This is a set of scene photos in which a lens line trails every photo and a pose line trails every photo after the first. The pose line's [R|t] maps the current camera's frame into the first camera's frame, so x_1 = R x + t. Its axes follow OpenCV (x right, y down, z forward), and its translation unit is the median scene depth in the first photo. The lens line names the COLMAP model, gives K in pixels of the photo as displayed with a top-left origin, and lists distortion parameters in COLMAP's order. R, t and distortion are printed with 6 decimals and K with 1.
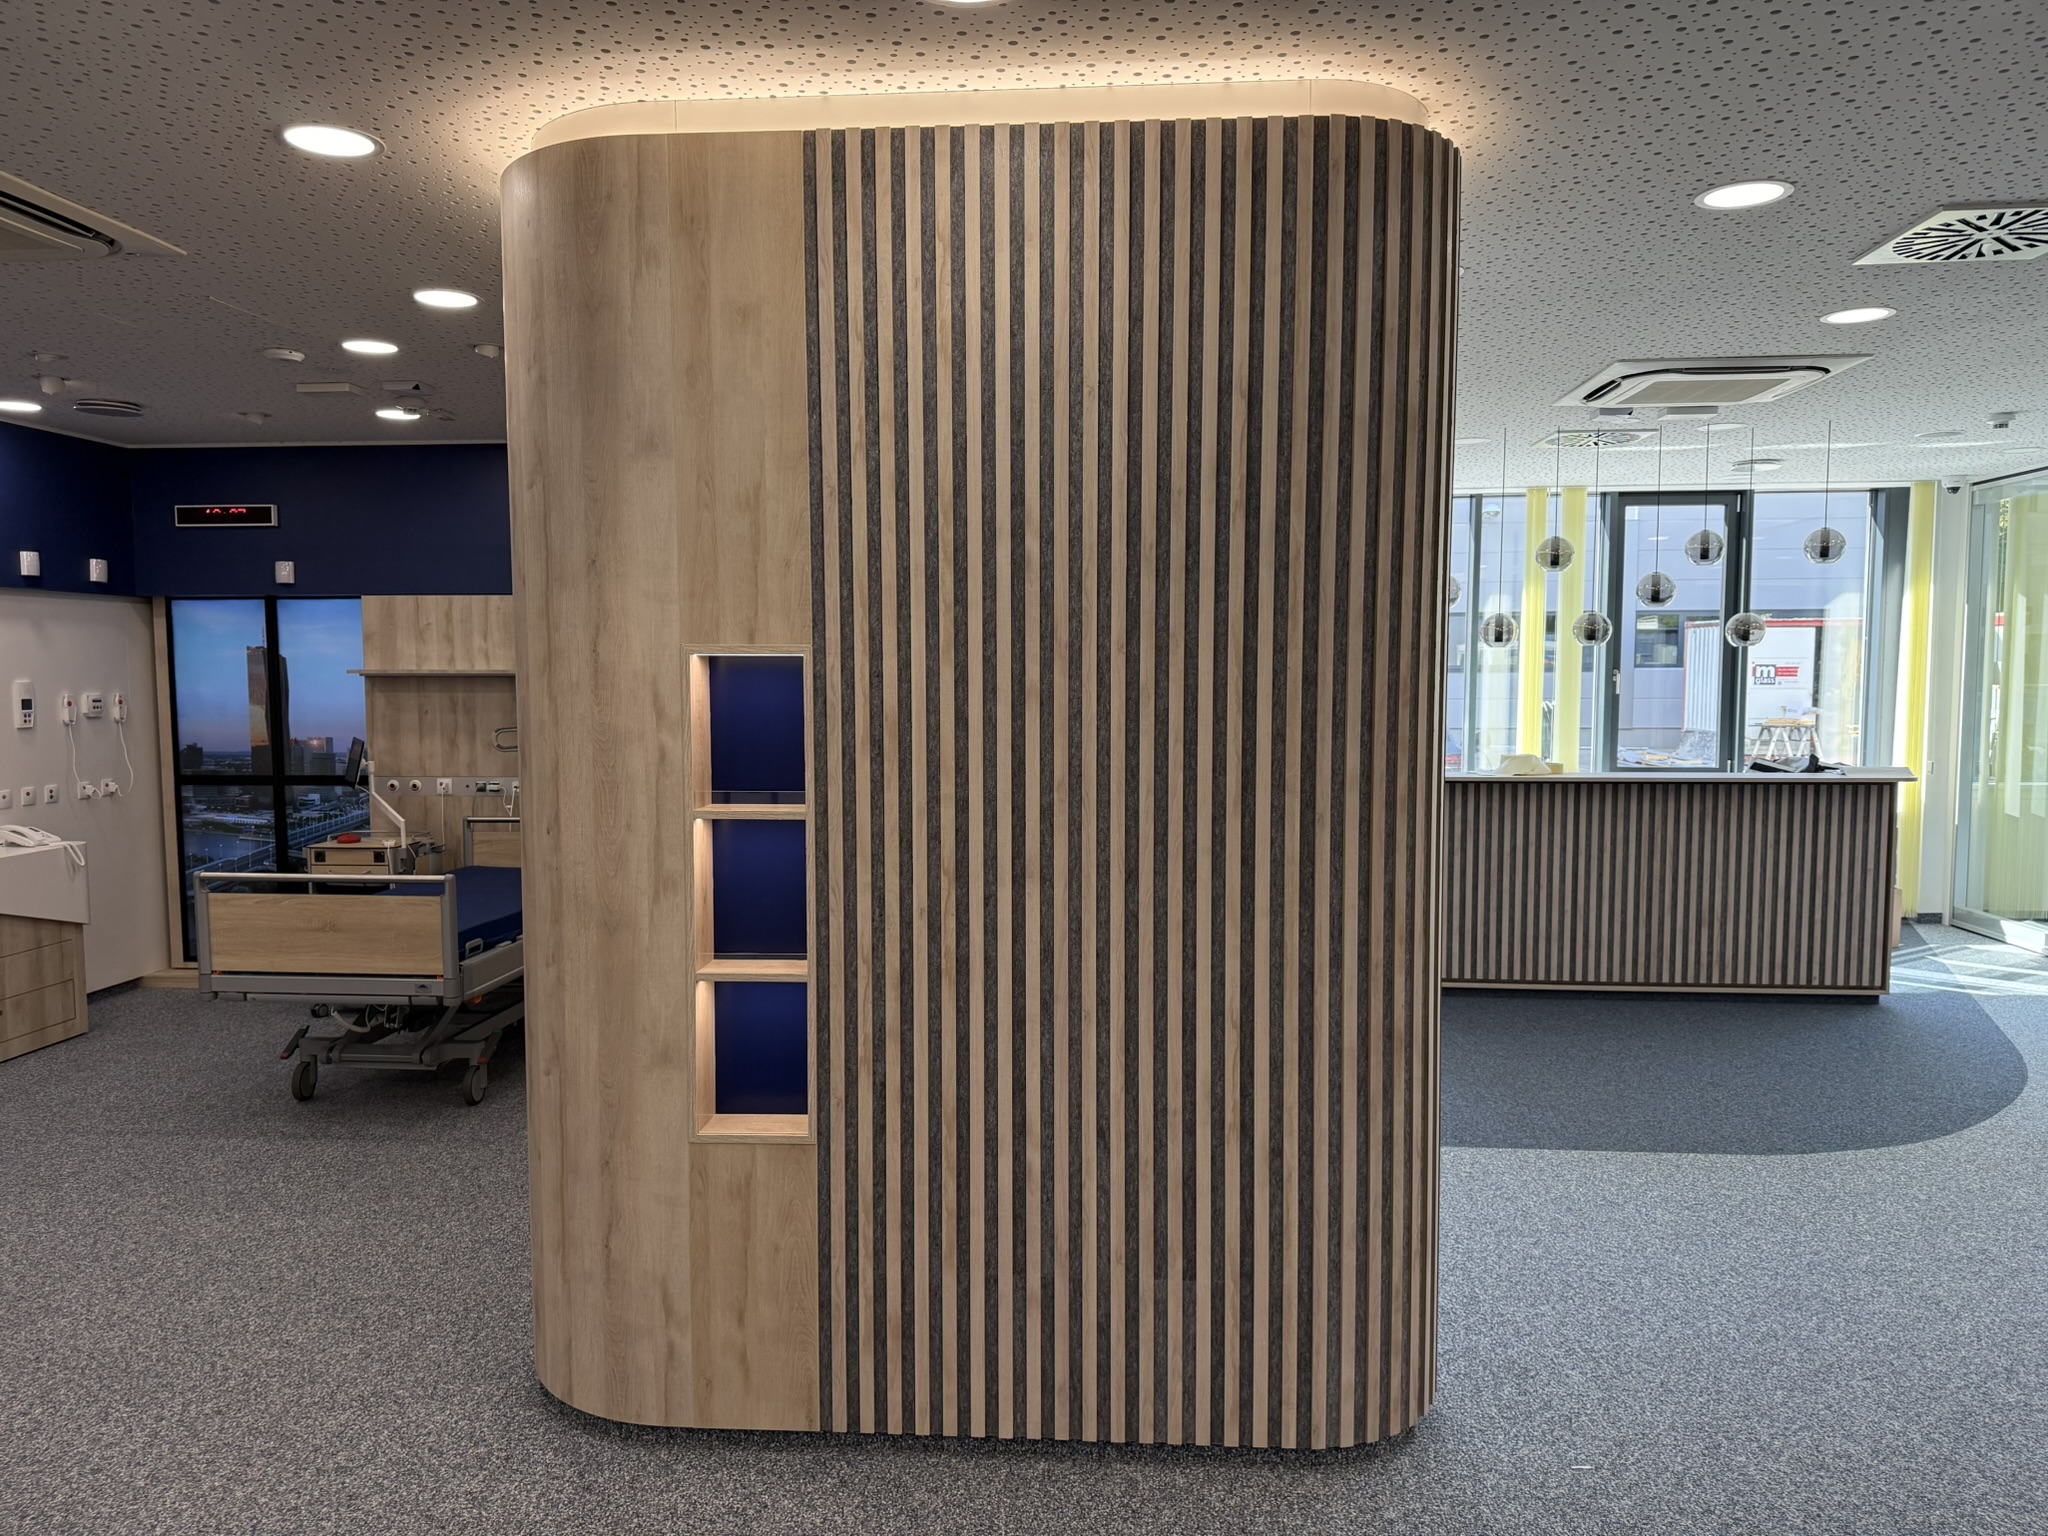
lens RADIAL K [[1433.9, 0, 1024.0], [0, 1433.9, 768.0], [0, 0, 1]] dist [-0.001457, -0.005478]
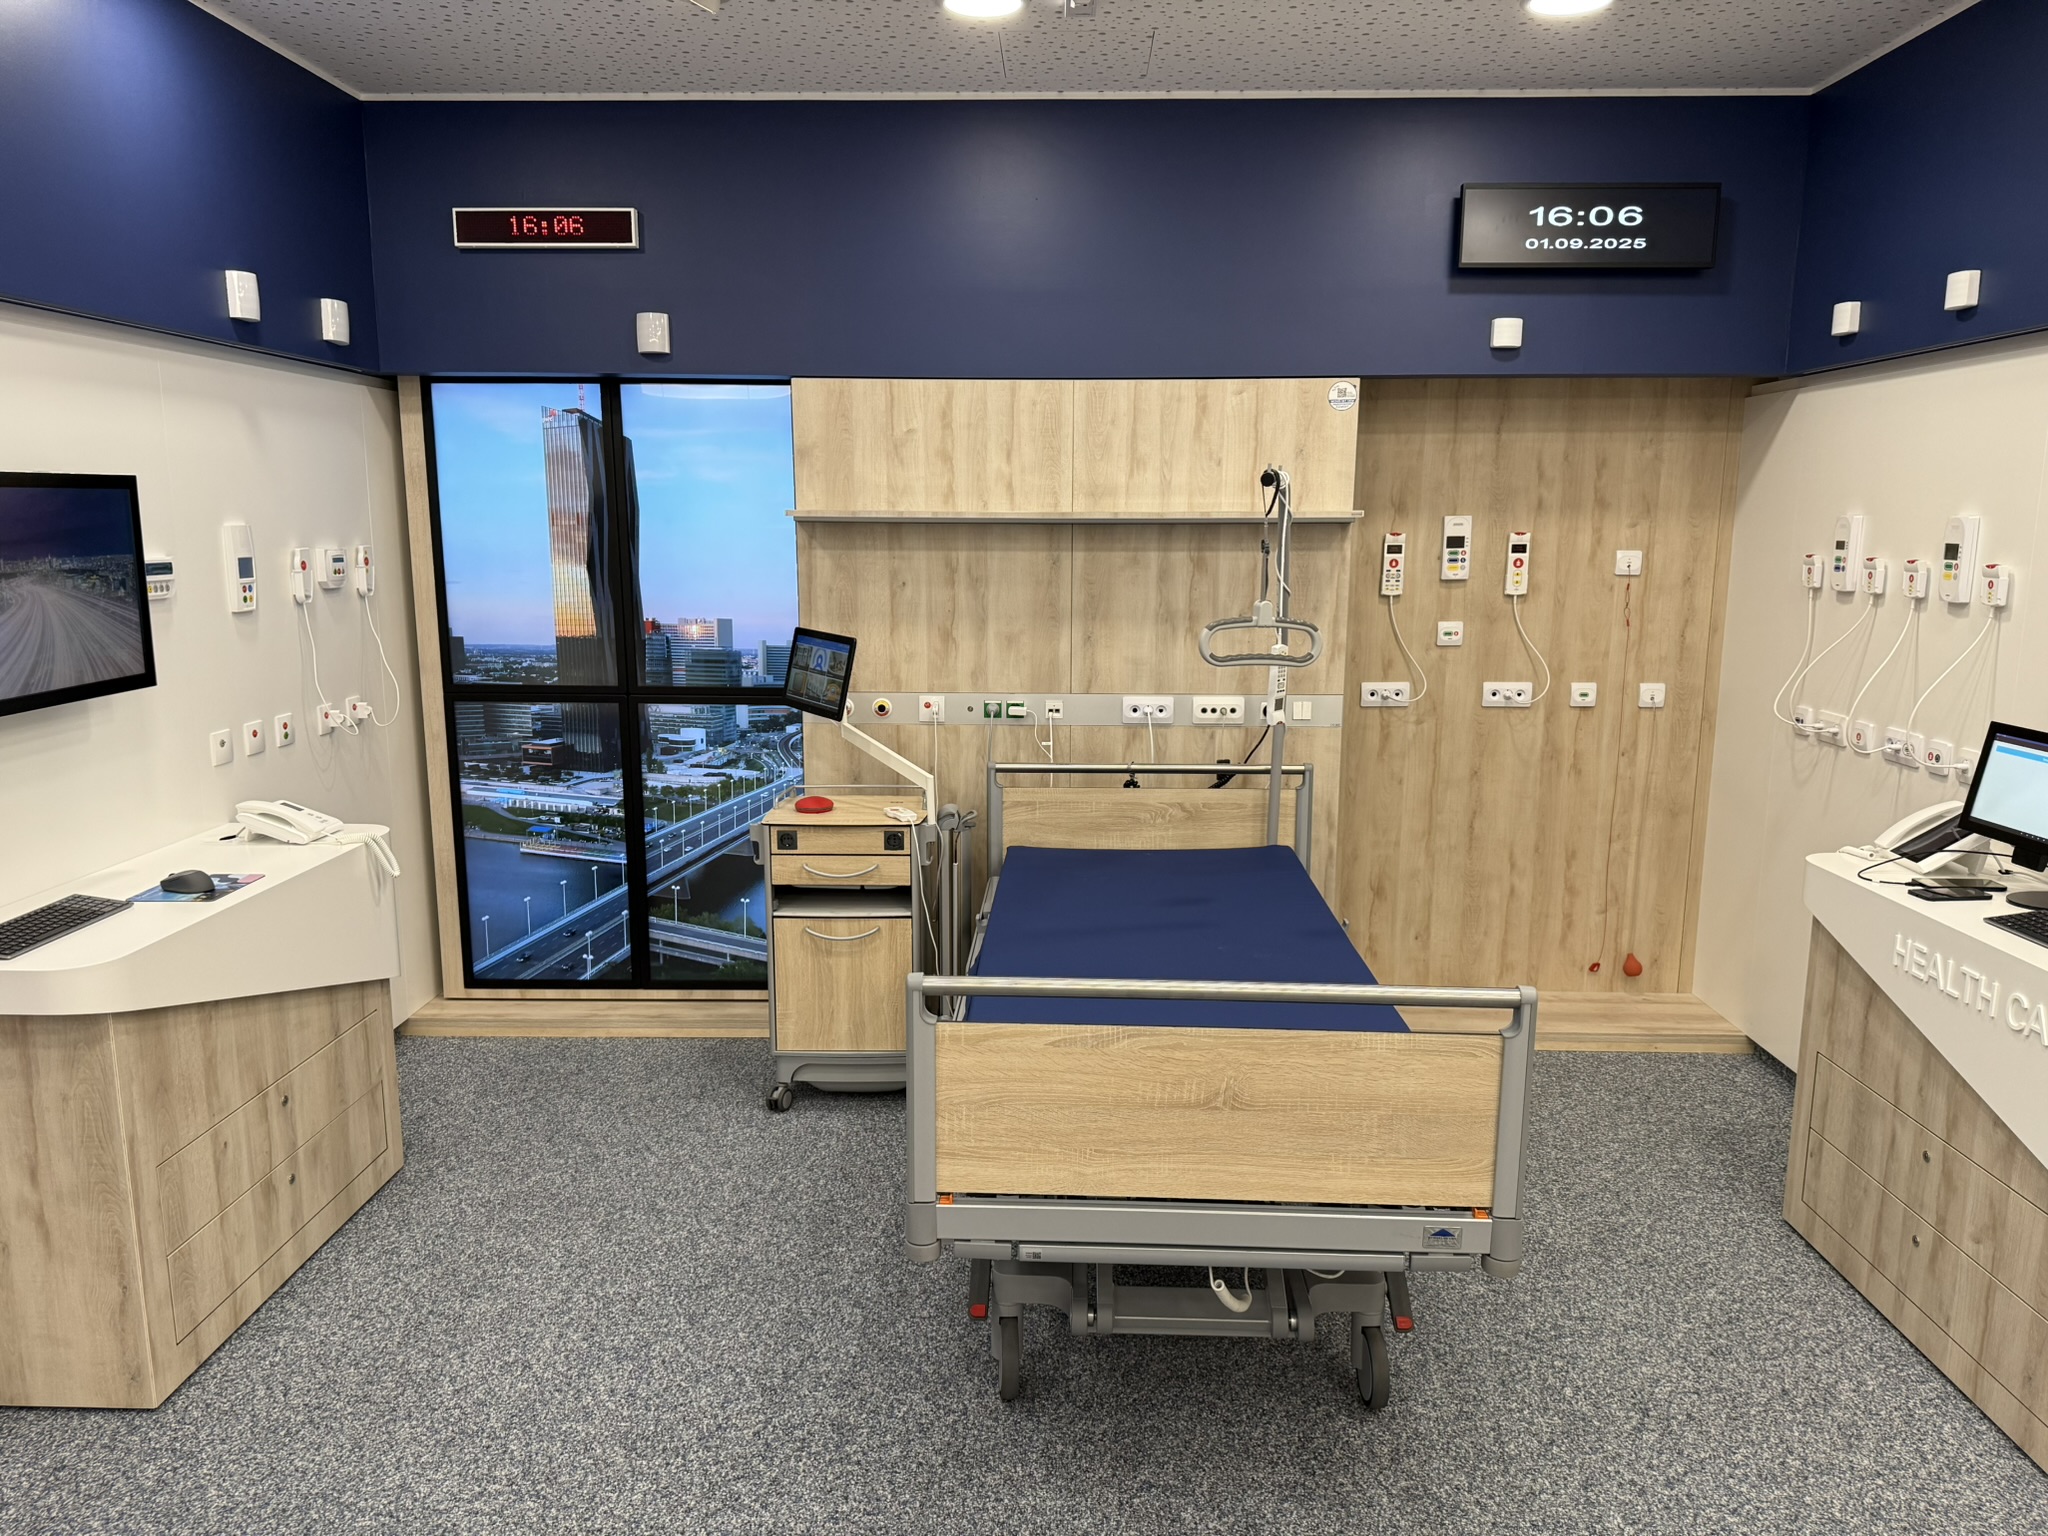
lens RADIAL K [[1423.6, 0, 1024.0], [0, 1423.6, 768.0], [0, 0, 1]] dist [0.119712, -0.188998]
pose [[0.999018, -0.002487, 0.044227, -0.395372], [-0.002074, 0.994702, 0.102780, -0.024135], [-0.044249, -0.102770, 0.993720, 0.404632]]
